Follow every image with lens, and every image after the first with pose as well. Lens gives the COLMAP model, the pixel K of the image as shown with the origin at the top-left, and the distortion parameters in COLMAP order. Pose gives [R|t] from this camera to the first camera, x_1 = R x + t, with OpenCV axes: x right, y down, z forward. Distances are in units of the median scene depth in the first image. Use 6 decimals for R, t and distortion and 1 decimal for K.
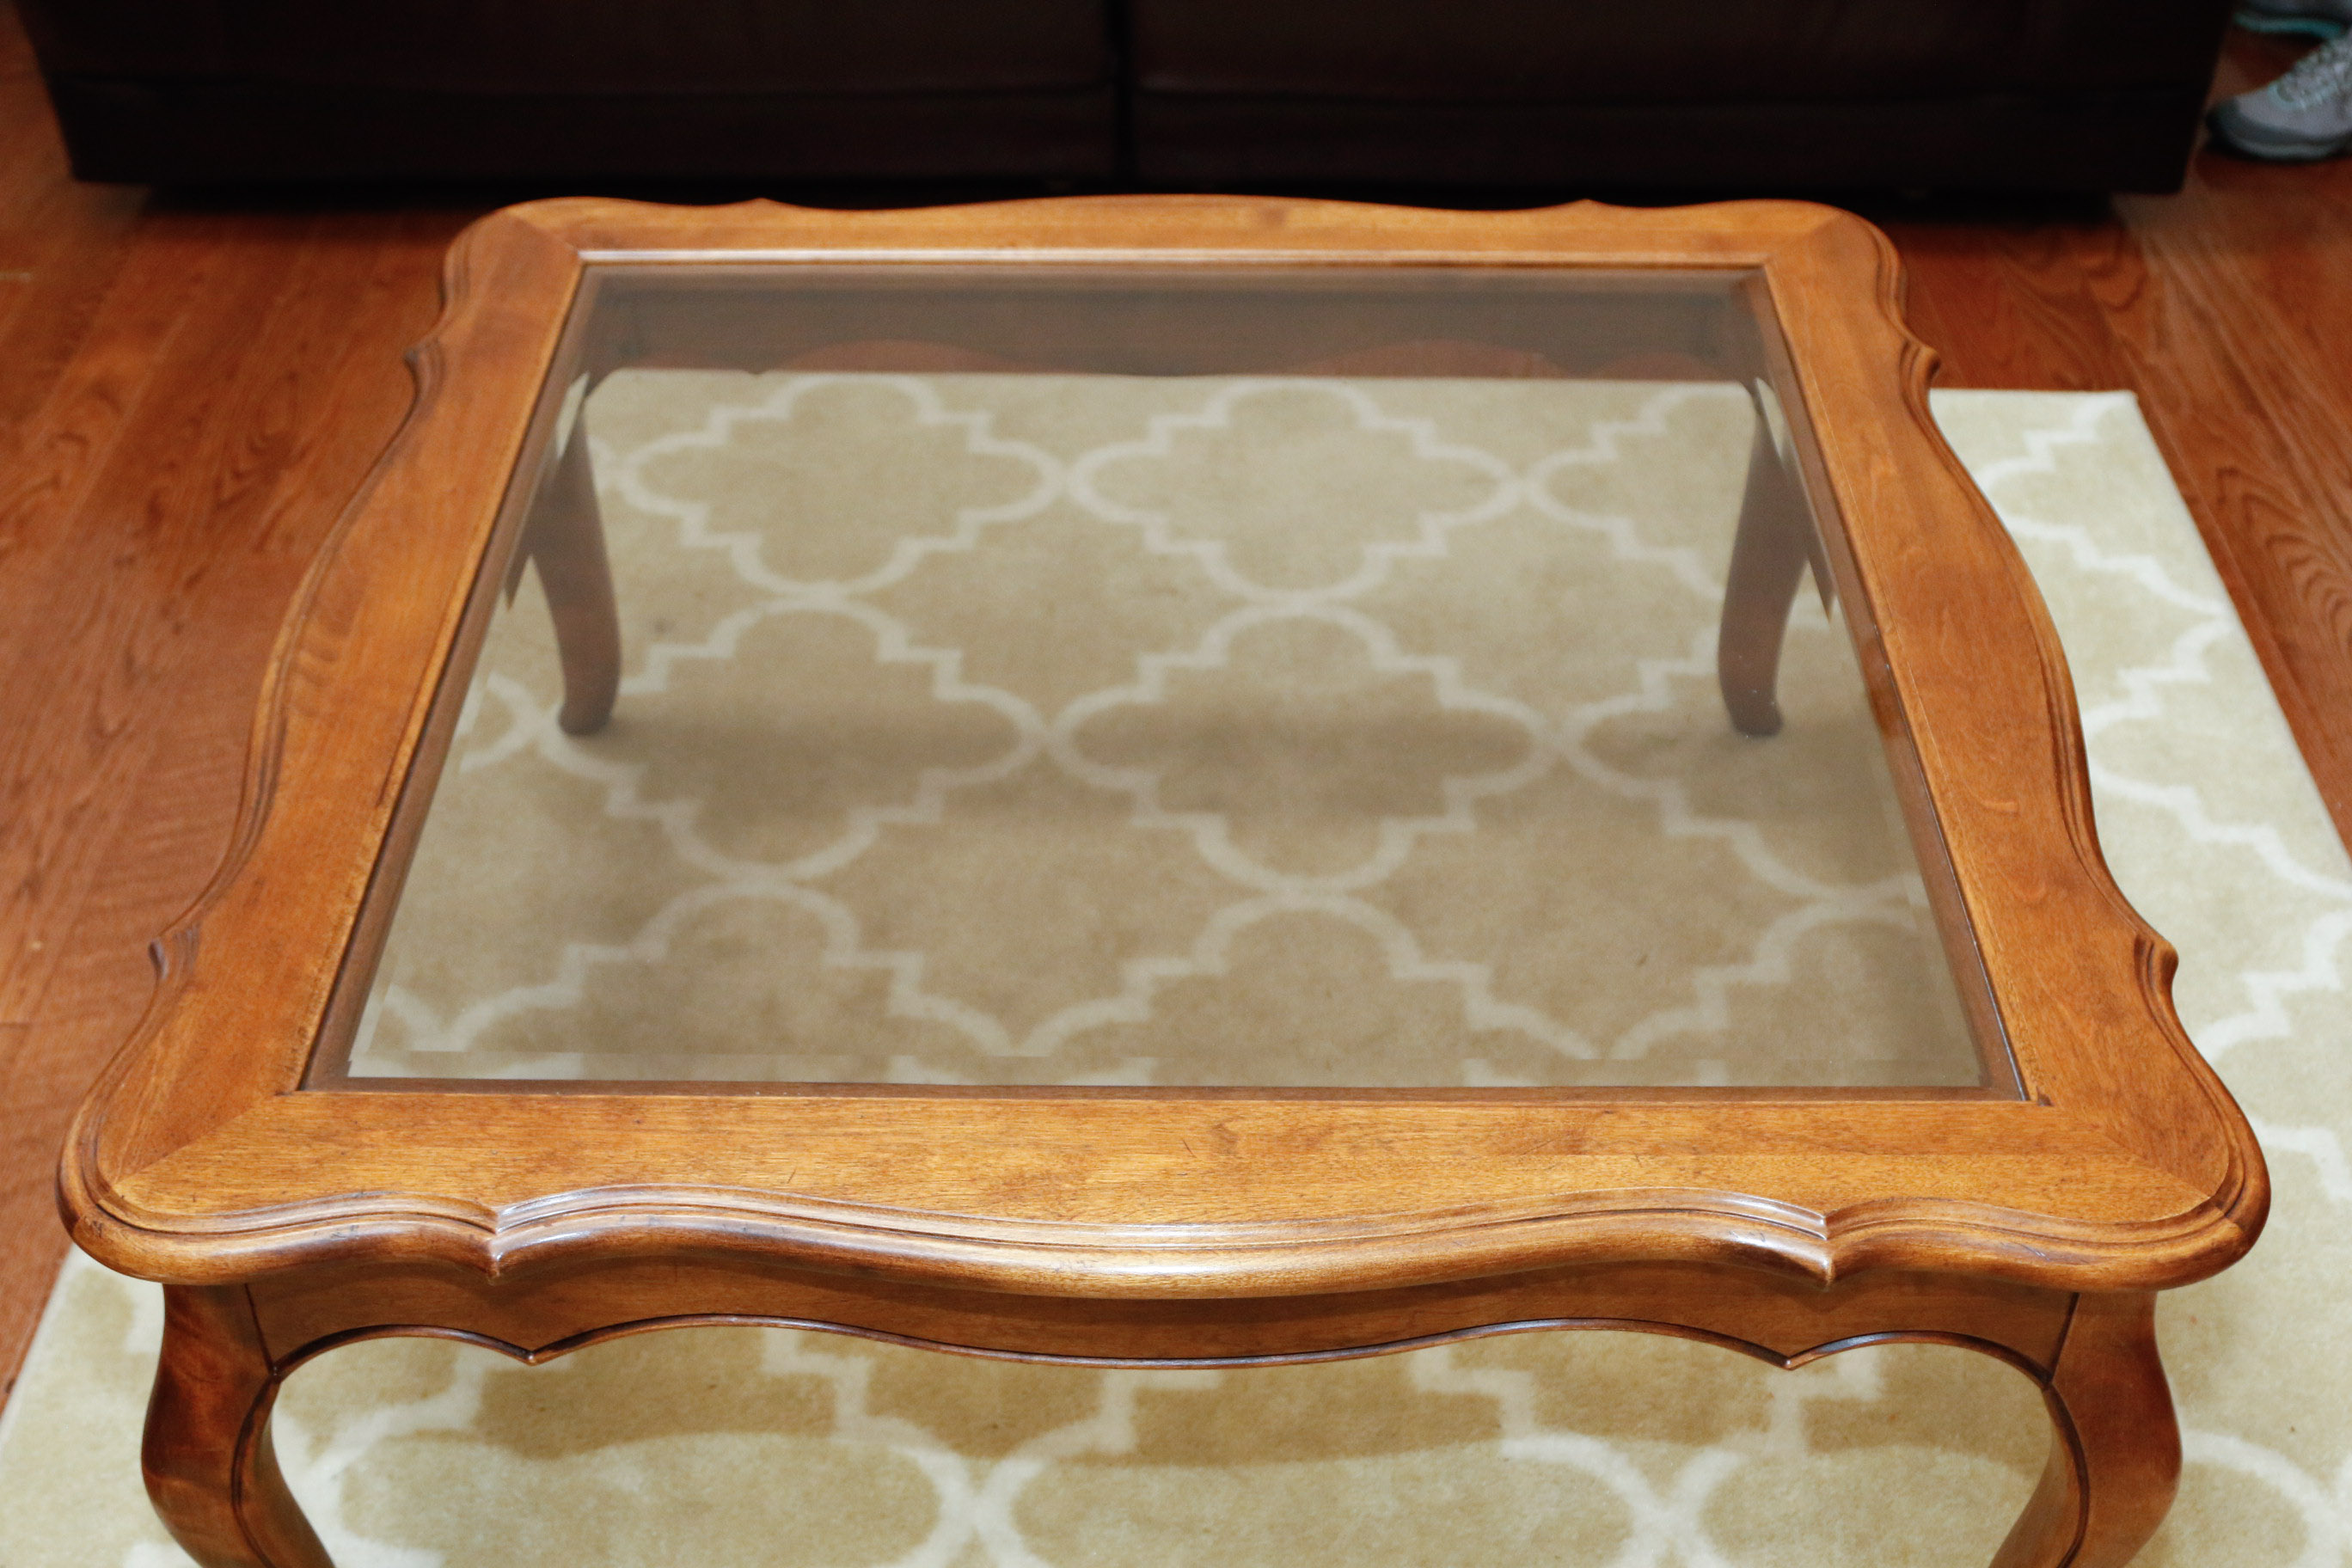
lens RADIAL K [[2877.2, 0, 1181.1], [0, 2877.2, 791.6], [0, 0, 1]] dist [-0.079348, 0.000000]
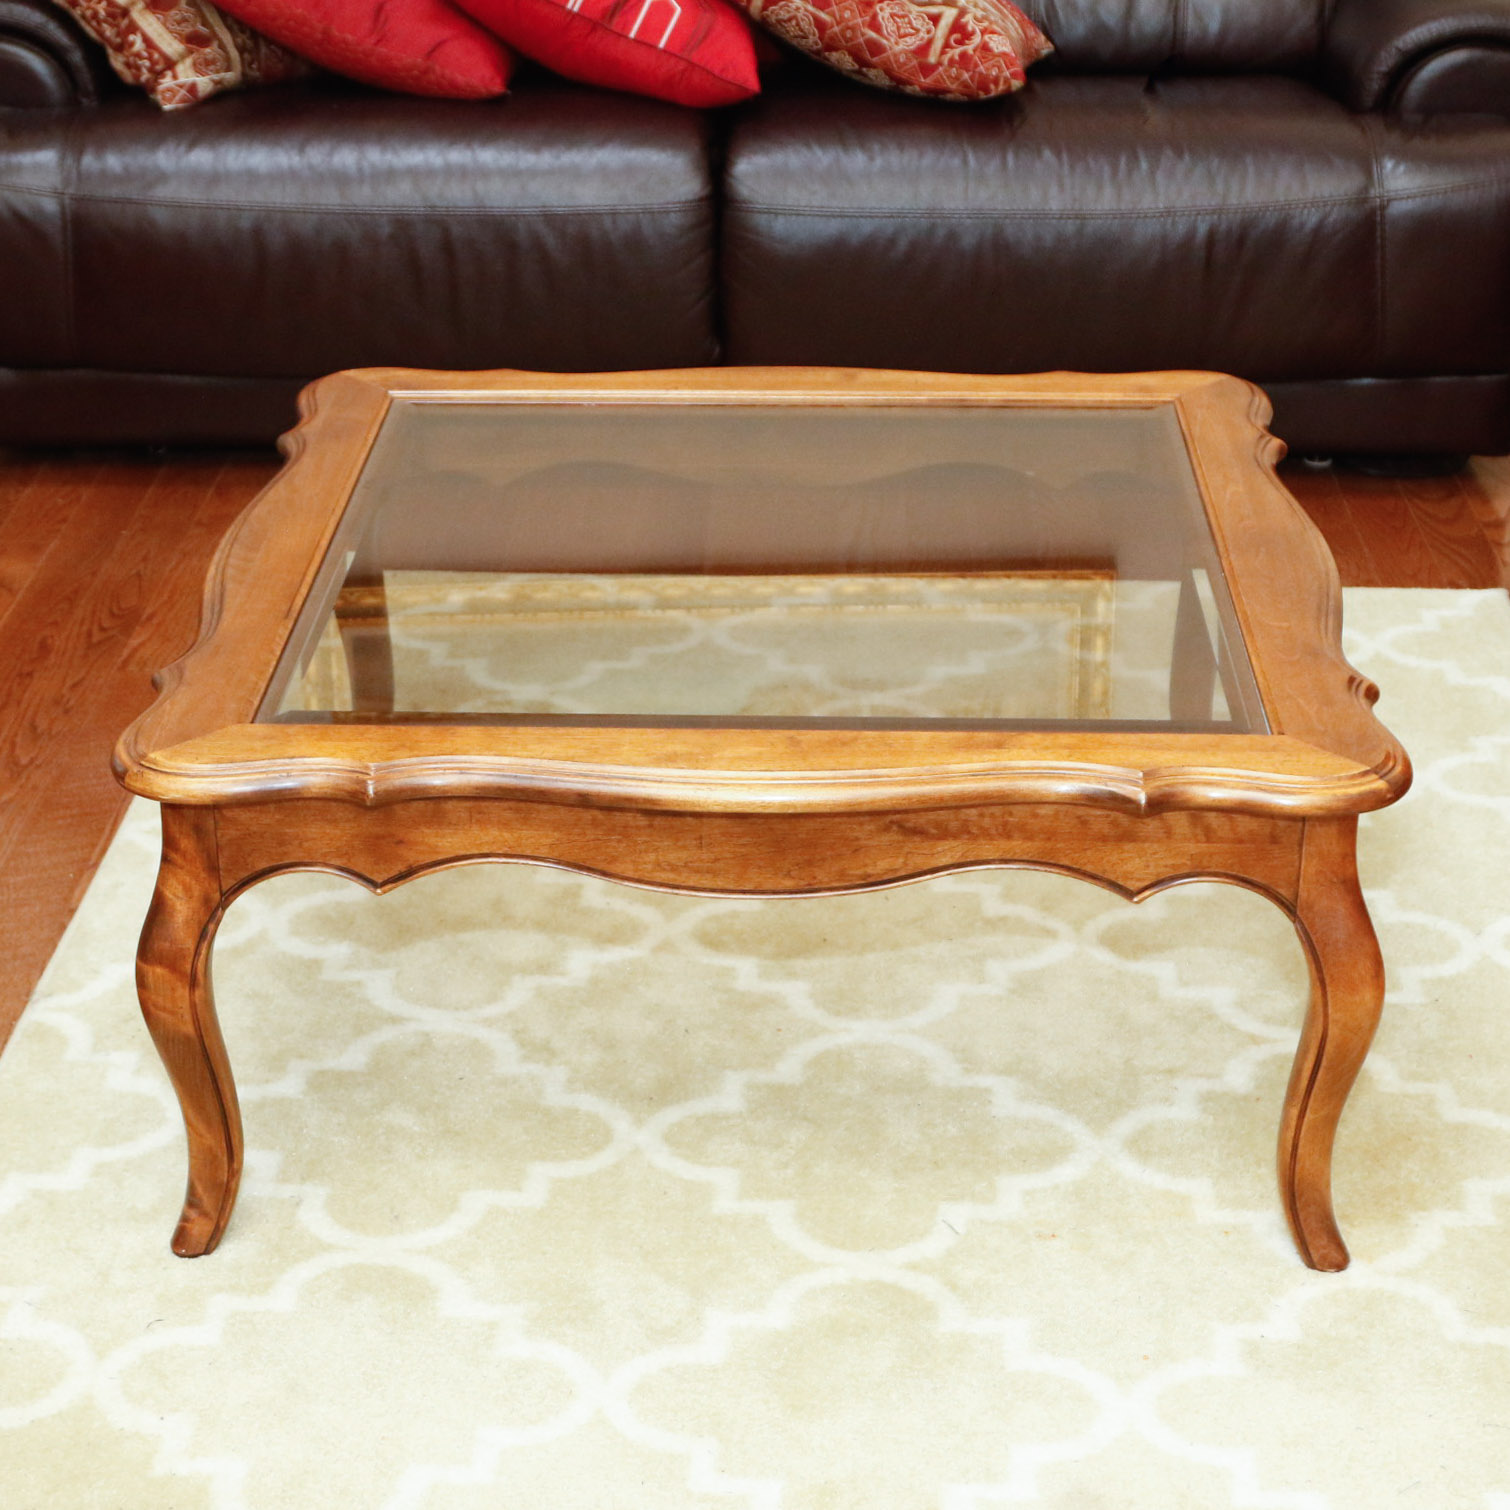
lens RADIAL K [[3013.2, 0, 756.7], [0, 3013.2, 759.6], [0, 0, 1]] dist [-0.130669, 0.000000]
pose [[0.999632, 0.005760, -0.026510, 0.035096], [-0.011582, 0.974286, -0.225017, 0.465188], [0.024532, 0.225241, 0.973994, -0.648749]]
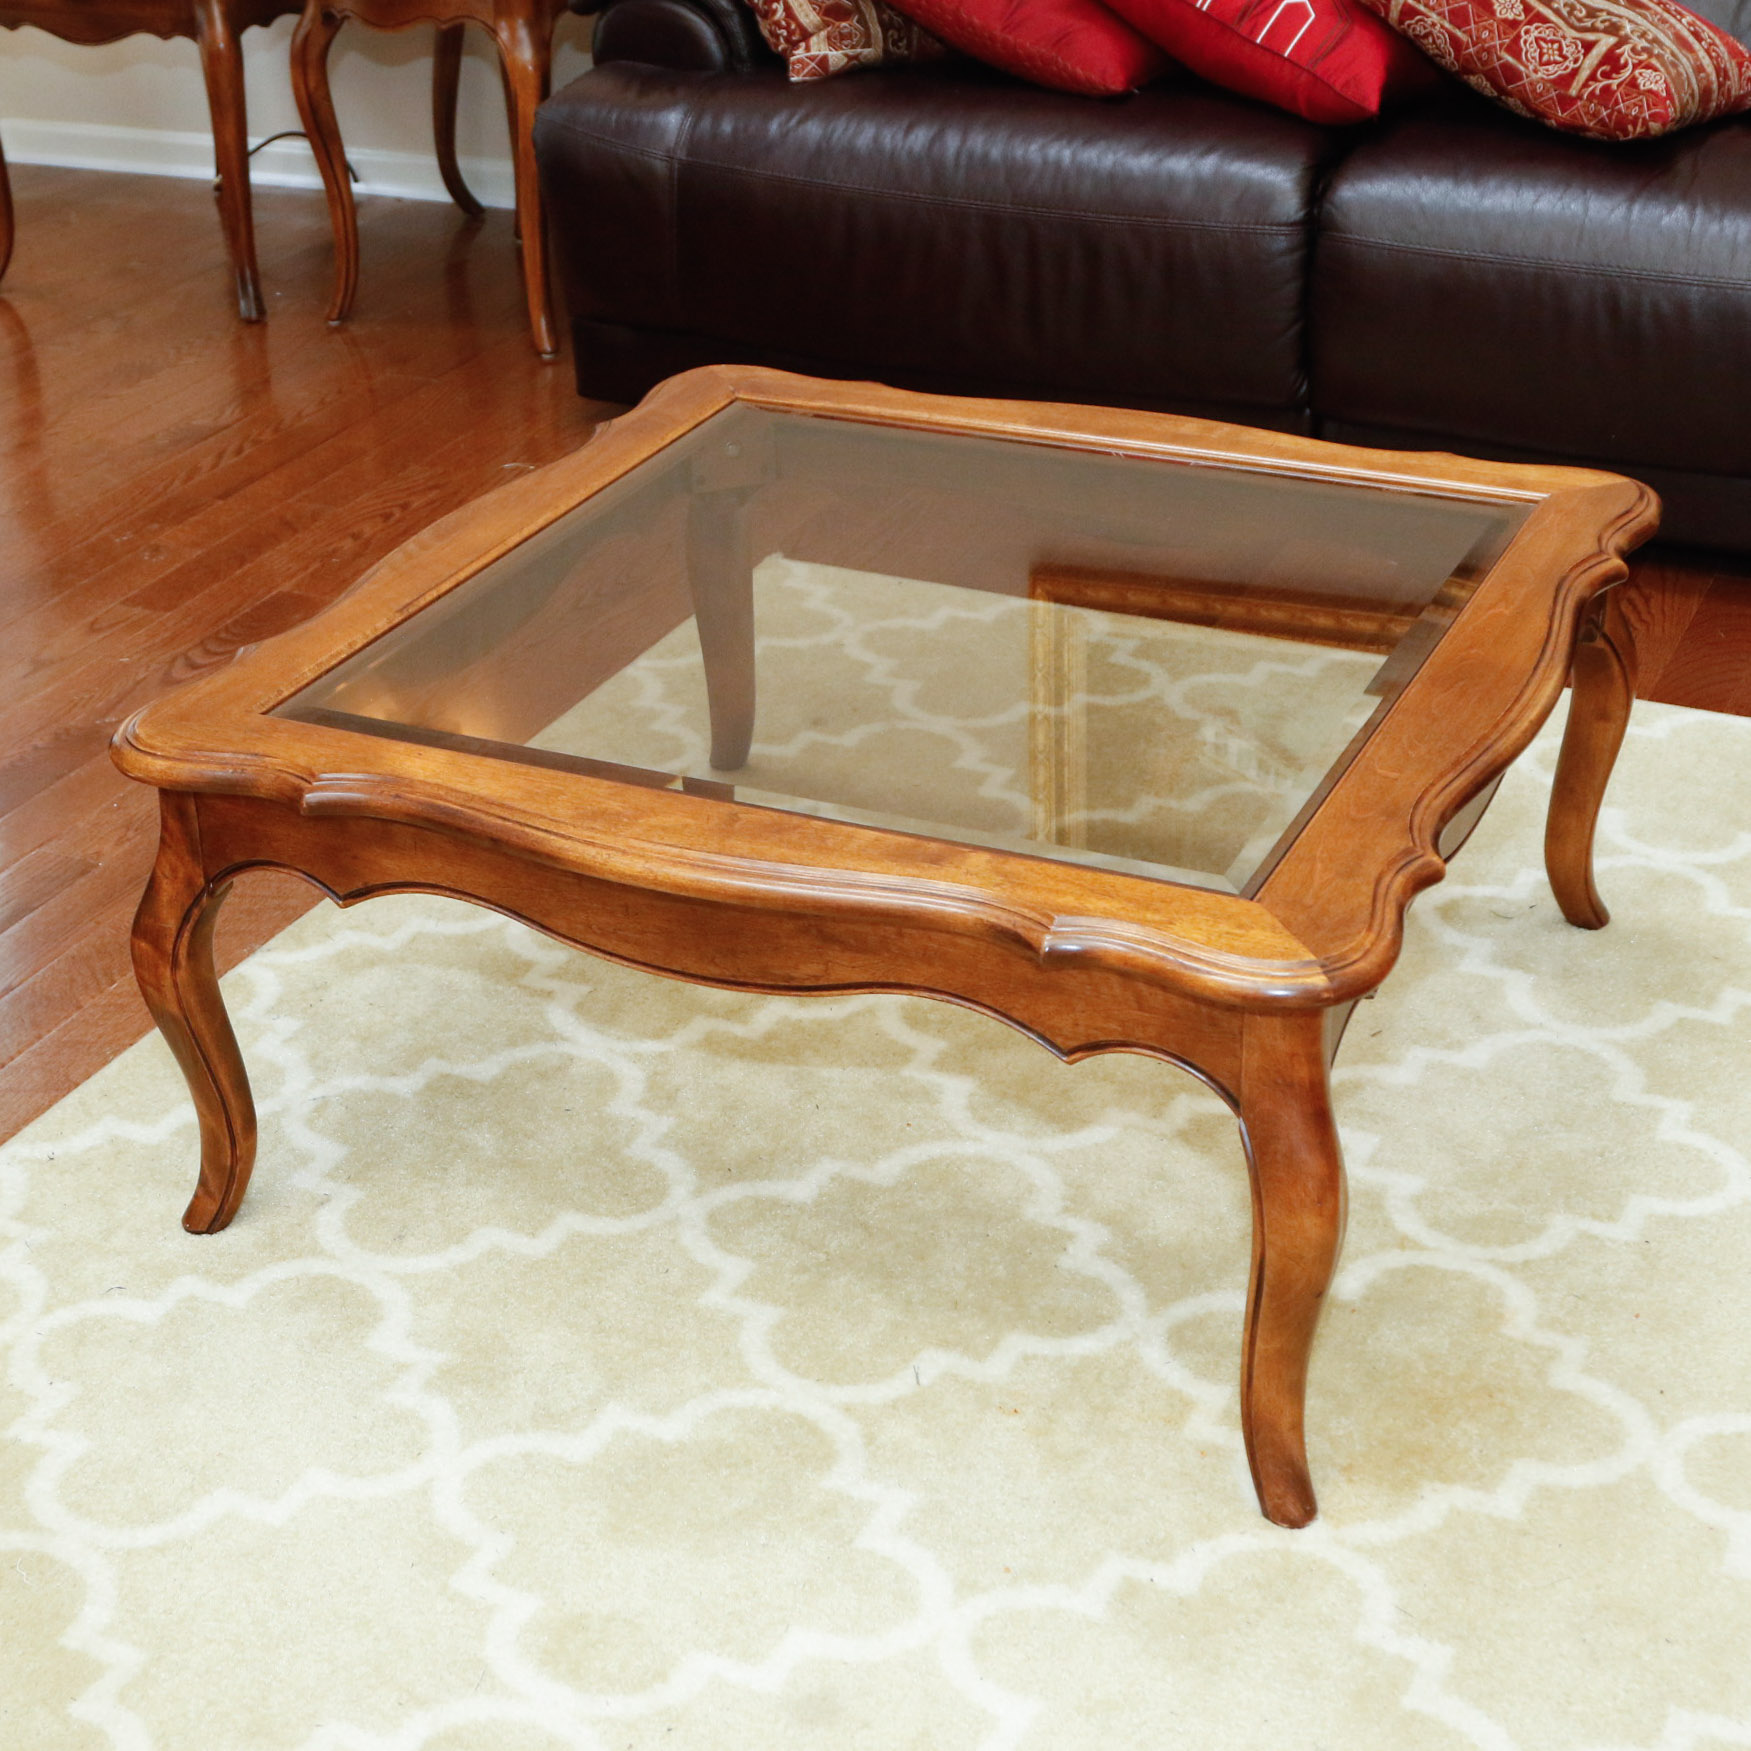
lens RADIAL K [[2991.5, 0, 874.7], [0, 2991.5, 863.8], [0, 0, 1]] dist [-0.130831, 0.000000]
pose [[0.906622, 0.169455, -0.386423, 0.623398], [-0.238269, 0.961429, -0.137416, 0.303312], [0.348232, 0.216656, 0.912028, -0.391636]]
